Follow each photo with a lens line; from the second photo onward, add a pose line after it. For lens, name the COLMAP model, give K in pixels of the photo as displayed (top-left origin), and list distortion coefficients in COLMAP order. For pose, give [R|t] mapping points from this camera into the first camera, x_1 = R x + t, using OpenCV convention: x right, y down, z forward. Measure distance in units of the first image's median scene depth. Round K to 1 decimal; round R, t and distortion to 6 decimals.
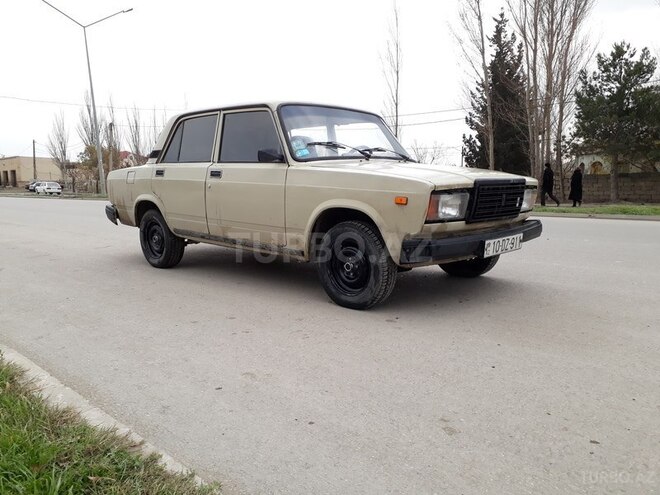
lens RADIAL K [[530.6, 0, 326.8], [0, 530.6, 244.7], [0, 0, 1]] dist [0.009297, 0.002911]
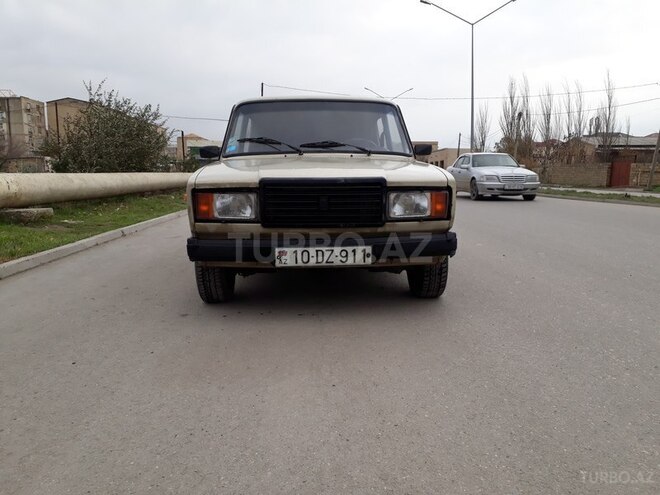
lens RADIAL K [[530.6, 0, 327.4], [0, 530.6, 248.7], [0, 0, 1]] dist [0.009297, 0.002911]
pose [[0.734615, 0.113446, -0.668932, 0.940027], [-0.096688, 0.993364, 0.062285, -0.069231], [0.671559, 0.018922, 0.740709, 0.403947]]
